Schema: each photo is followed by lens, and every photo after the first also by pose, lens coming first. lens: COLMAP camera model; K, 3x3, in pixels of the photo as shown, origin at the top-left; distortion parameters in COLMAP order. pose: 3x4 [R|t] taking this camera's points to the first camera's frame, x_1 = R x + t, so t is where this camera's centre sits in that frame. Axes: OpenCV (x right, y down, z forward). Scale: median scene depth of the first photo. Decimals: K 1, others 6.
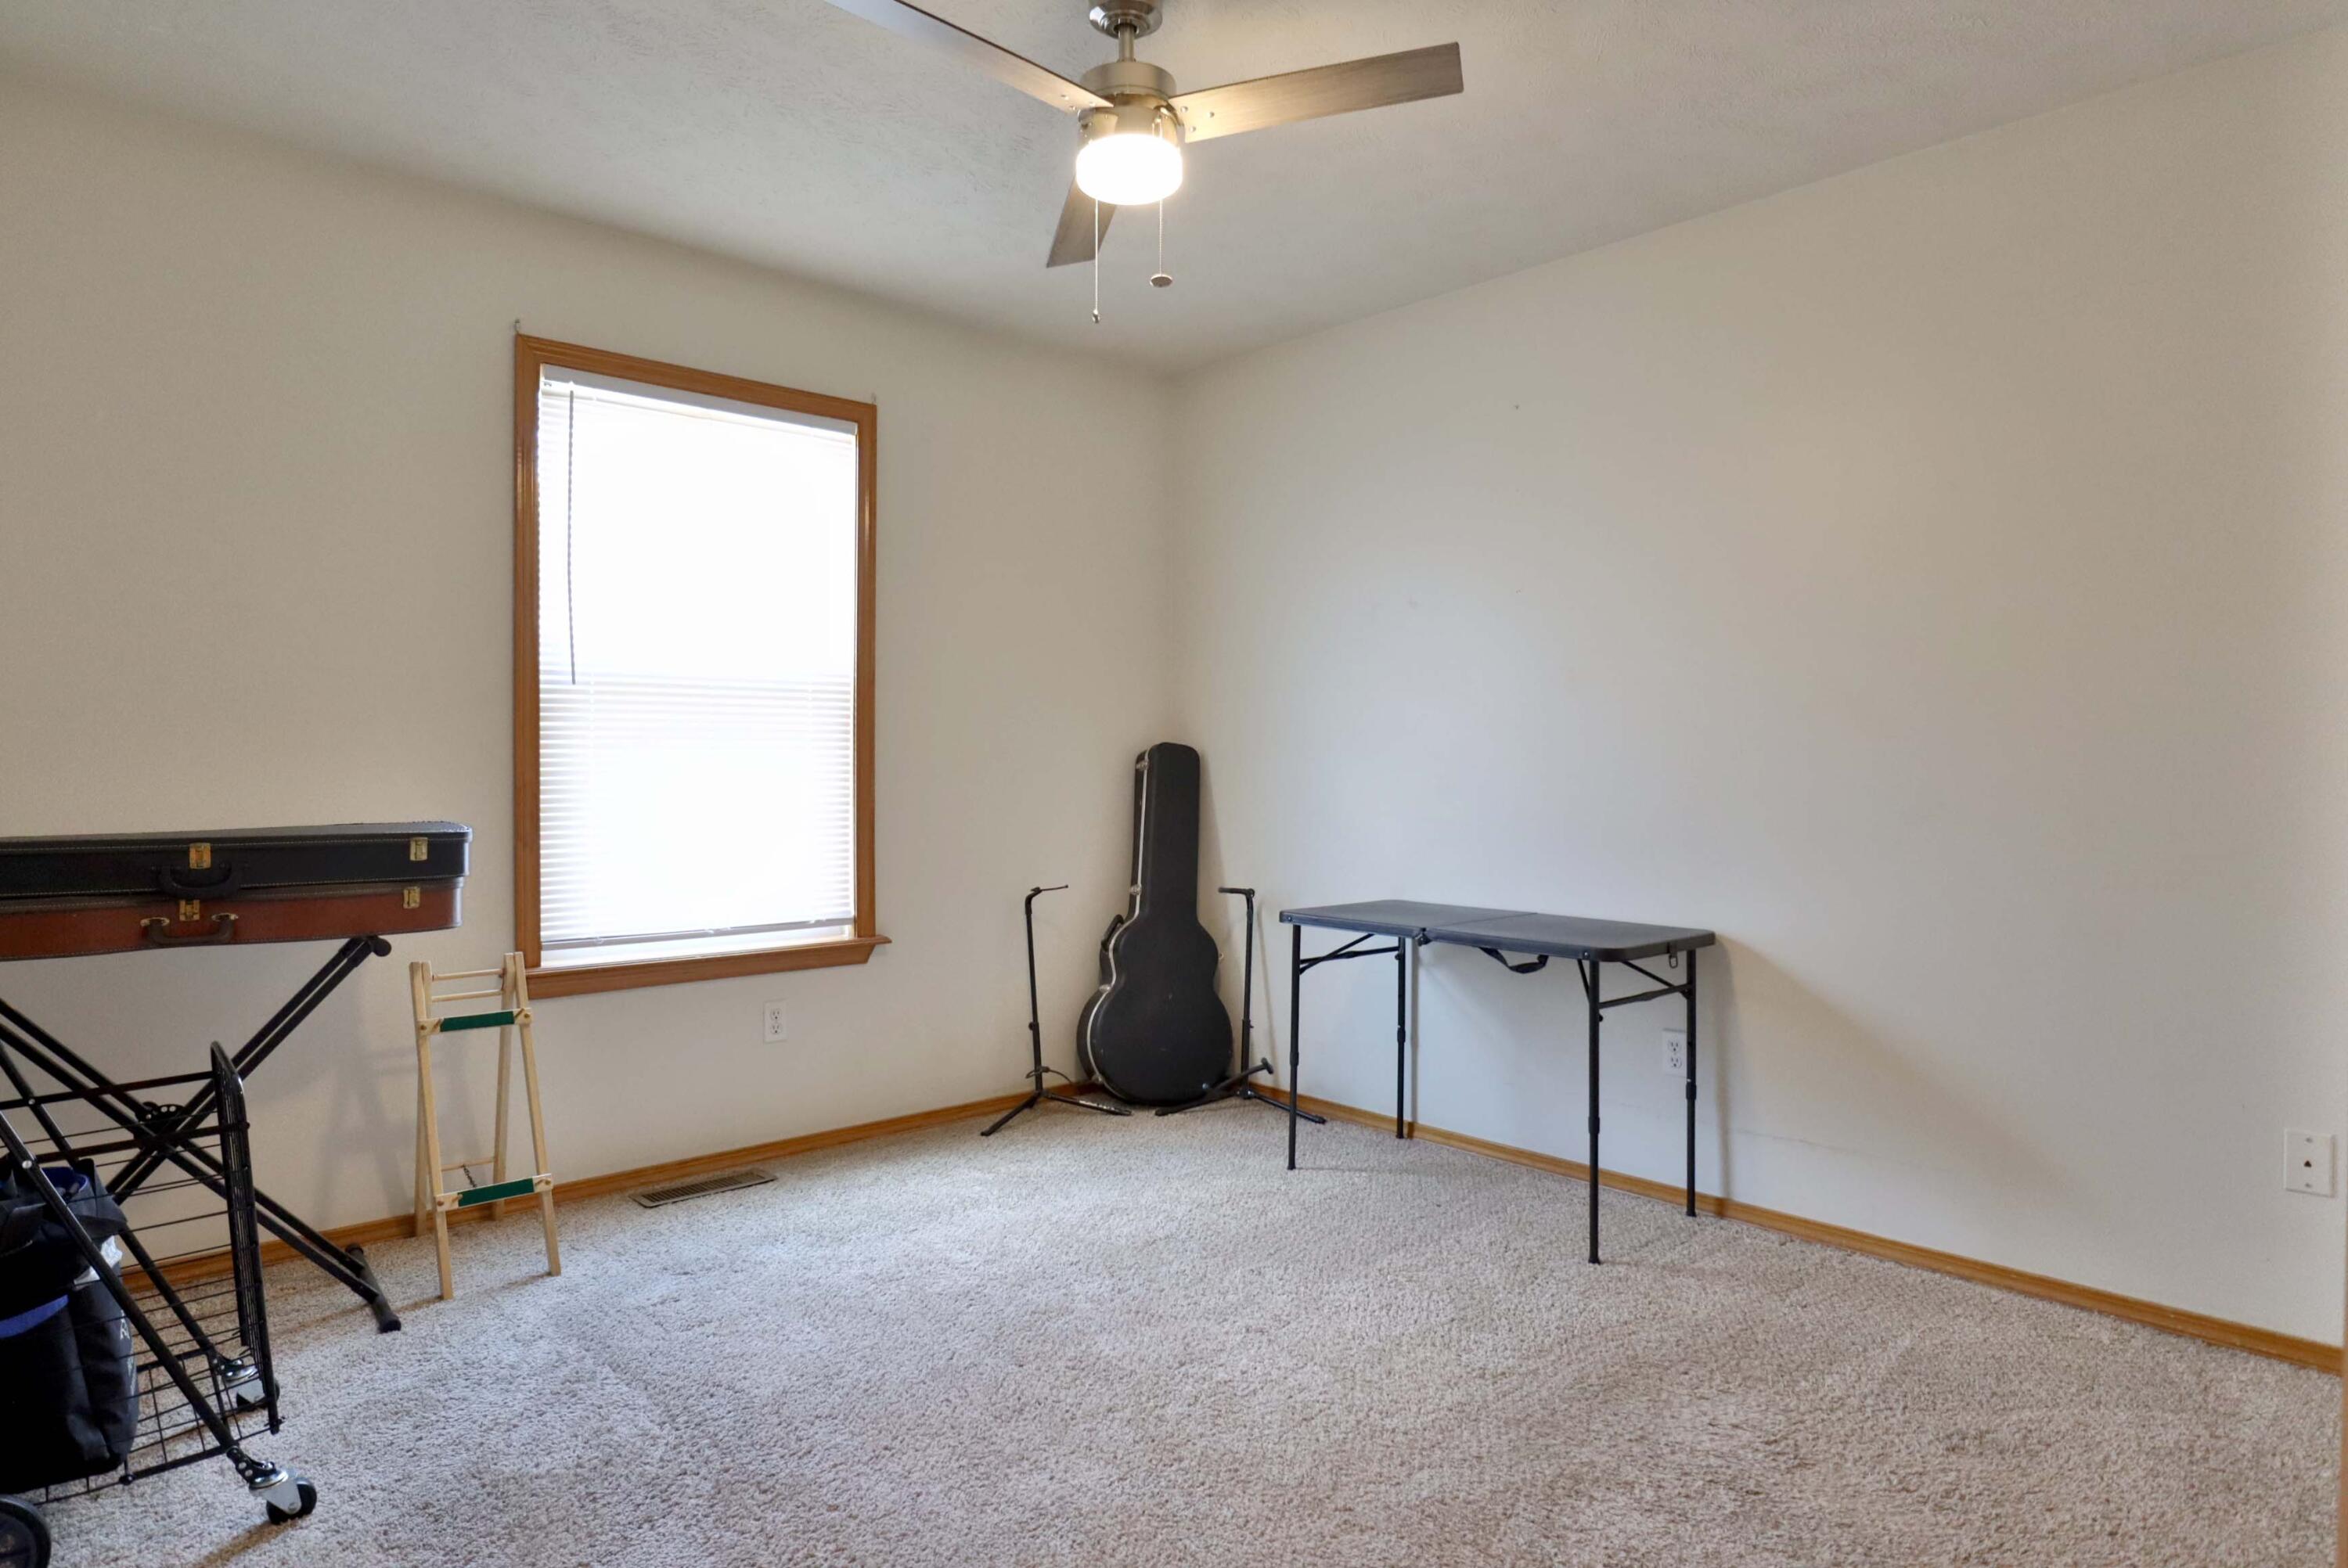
lens RADIAL K [[1377.2, 0, 1174.0], [0, 1377.2, 784.0], [0, 0, 1]] dist [-0.044580, 0.027982]
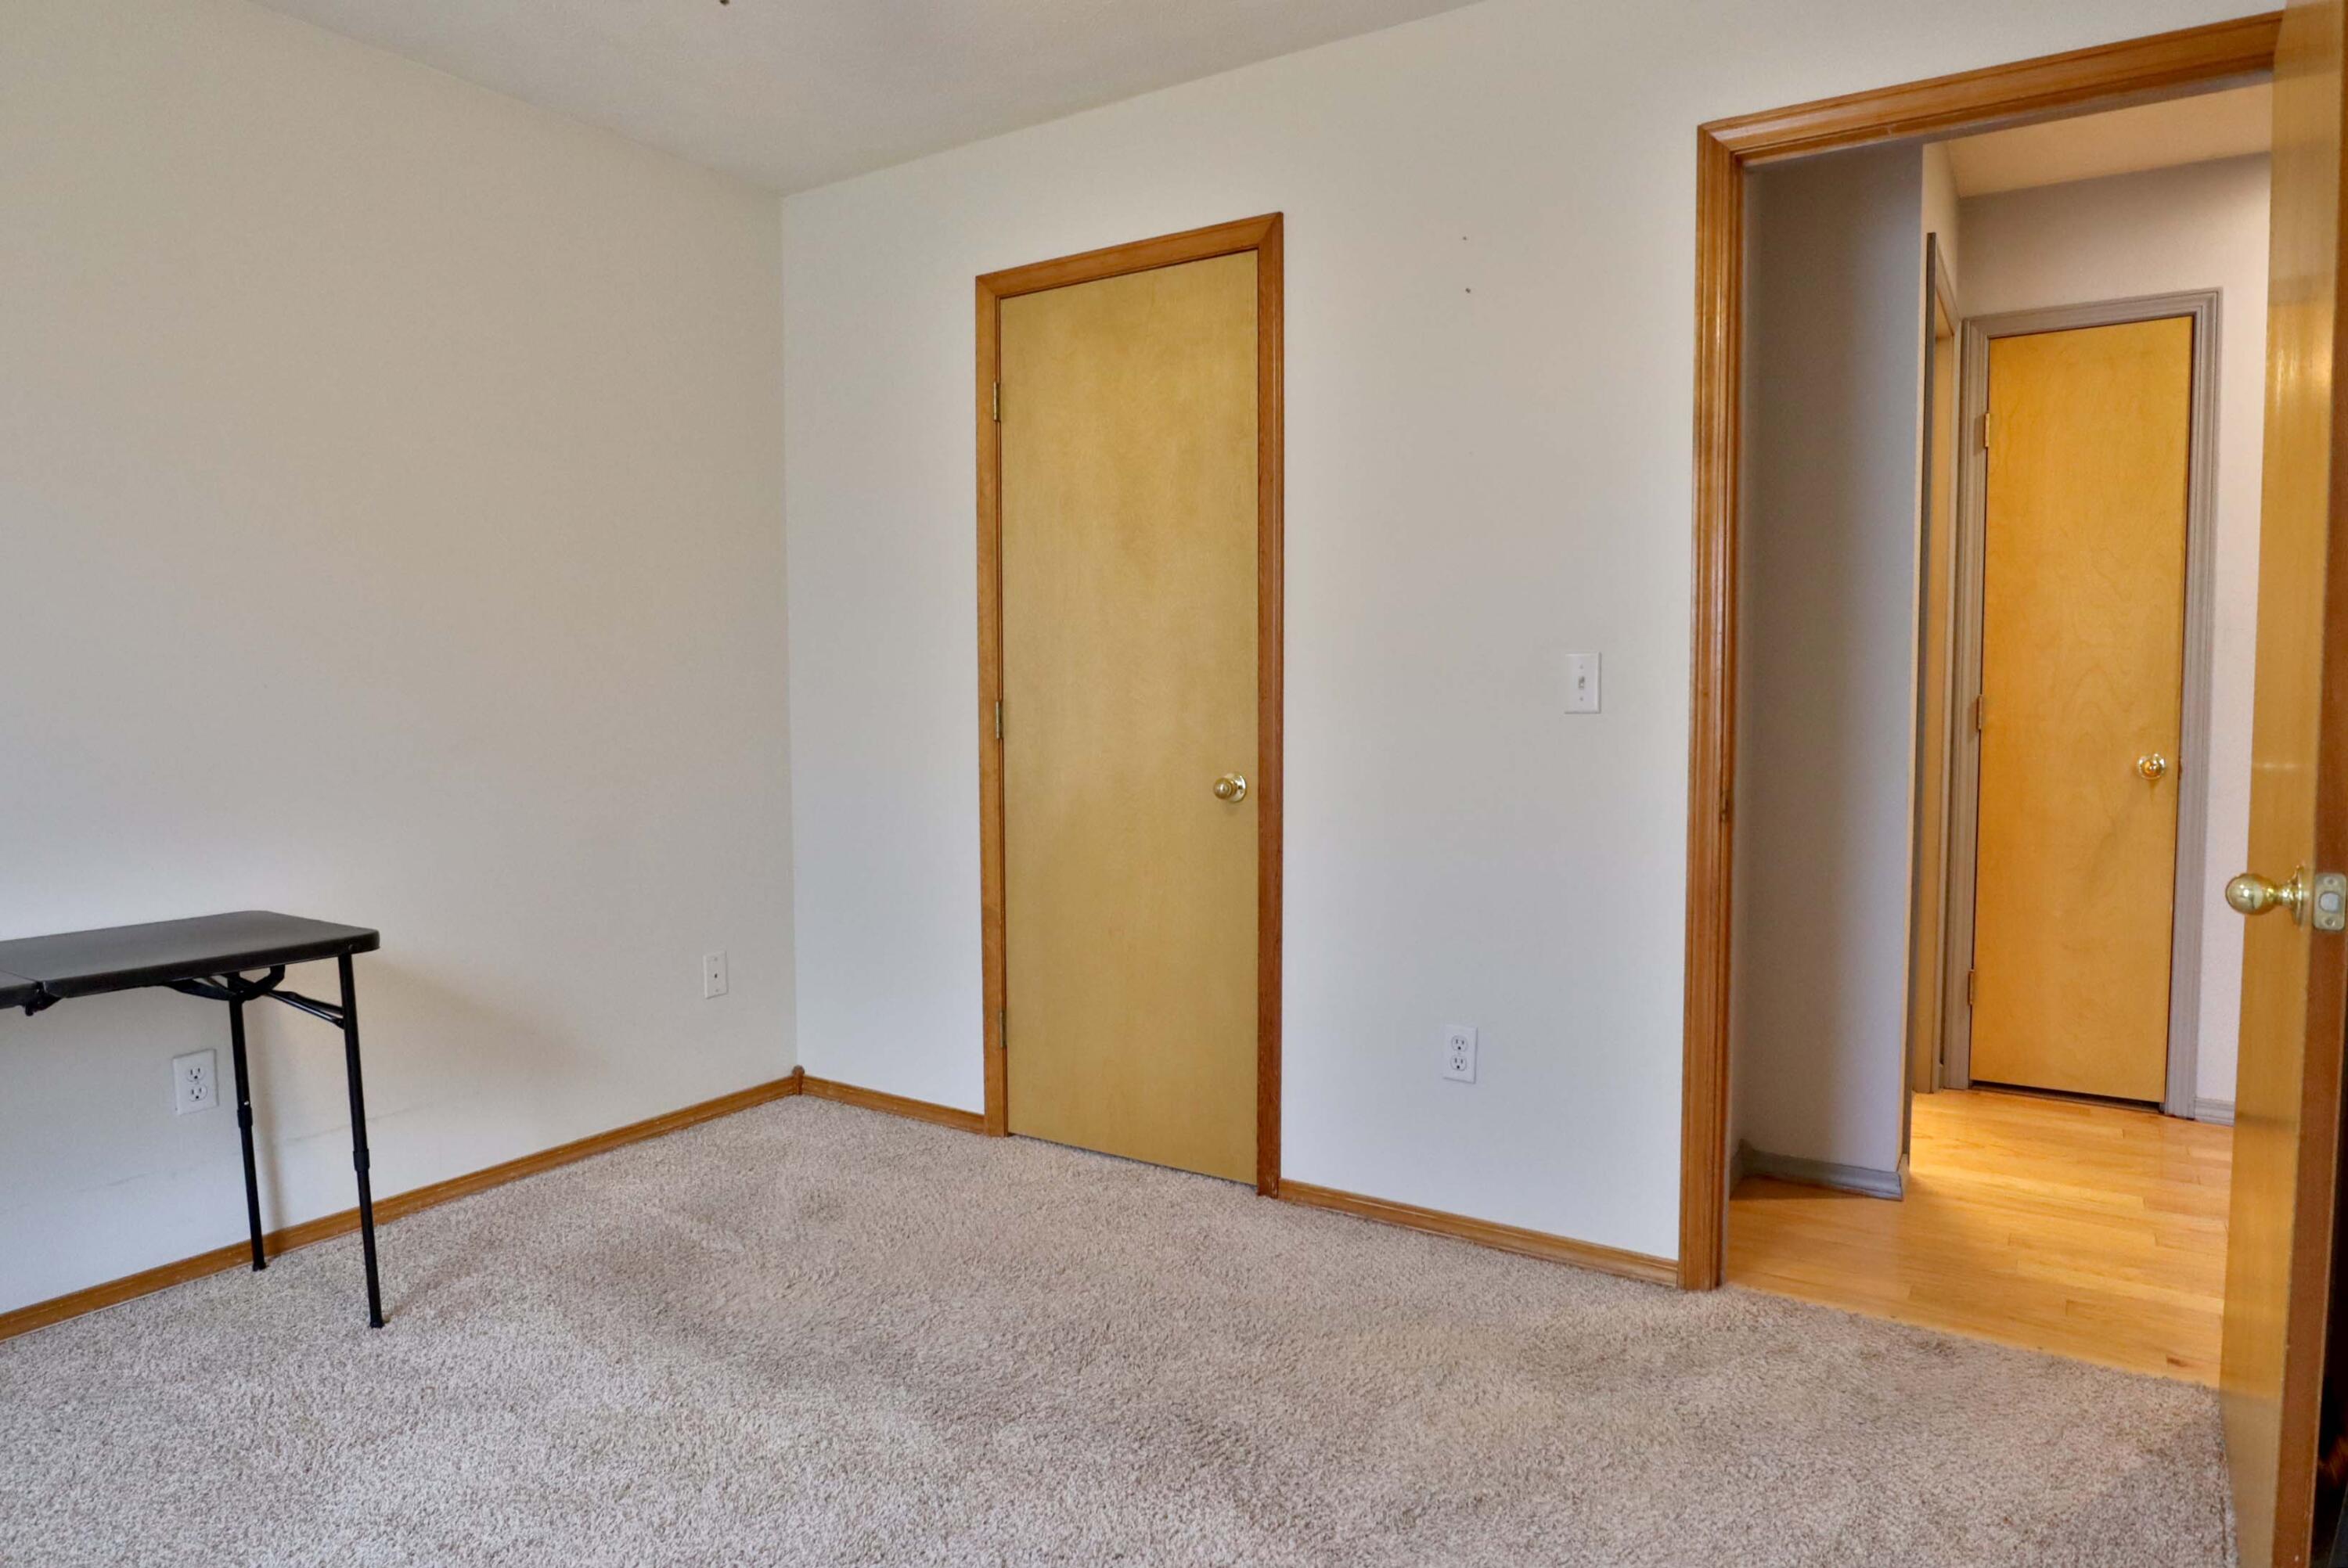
lens RADIAL K [[1324.7, 0, 1180.7], [0, 1324.7, 775.3], [0, 0, 1]] dist [-0.052630, 0.025842]
pose [[-0.202538, -0.058875, 0.977503, -0.529018], [0.036784, 0.997029, 0.067673, -0.008055], [-0.978583, 0.049663, -0.199770, 0.674974]]
